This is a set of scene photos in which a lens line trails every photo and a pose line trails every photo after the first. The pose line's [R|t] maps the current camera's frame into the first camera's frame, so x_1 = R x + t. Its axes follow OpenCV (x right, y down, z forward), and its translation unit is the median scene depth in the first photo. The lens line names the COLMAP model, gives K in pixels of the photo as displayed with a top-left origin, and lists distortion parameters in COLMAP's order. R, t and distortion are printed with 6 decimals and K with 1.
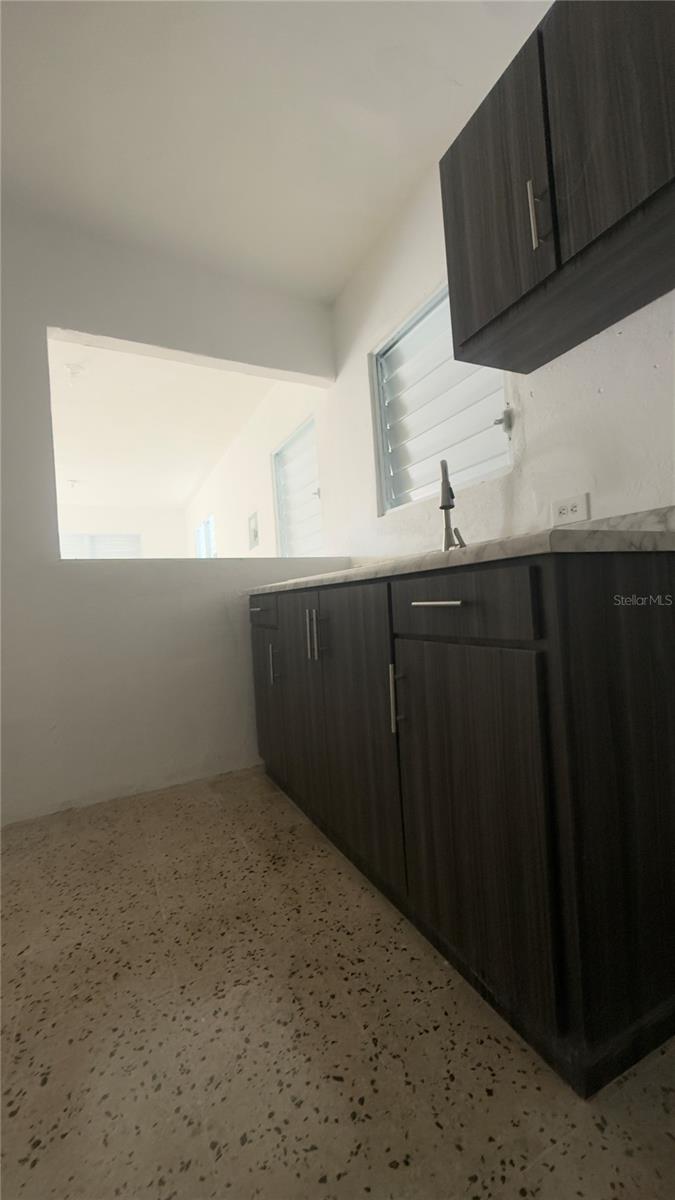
lens RADIAL K [[479.0, 0, 339.3], [0, 479.0, 593.7], [0, 0, 1]] dist [-0.000181, 0.000746]
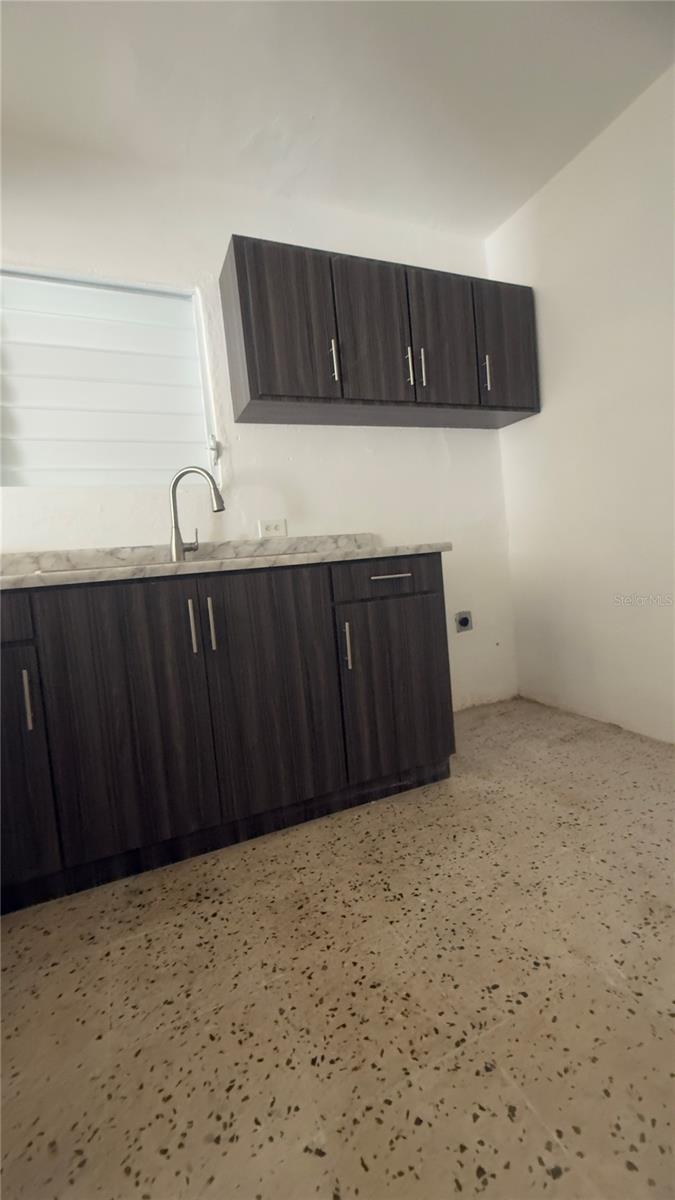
lens RADIAL K [[479.0, 0, 339.3], [0, 479.0, 593.7], [0, 0, 1]] dist [-0.000181, 0.000746]
pose [[0.042751, -0.002419, 0.999083, -1.244303], [0.069347, 0.997592, -0.000552, 0.057758], [-0.996676, 0.069307, 0.042816, 0.892809]]
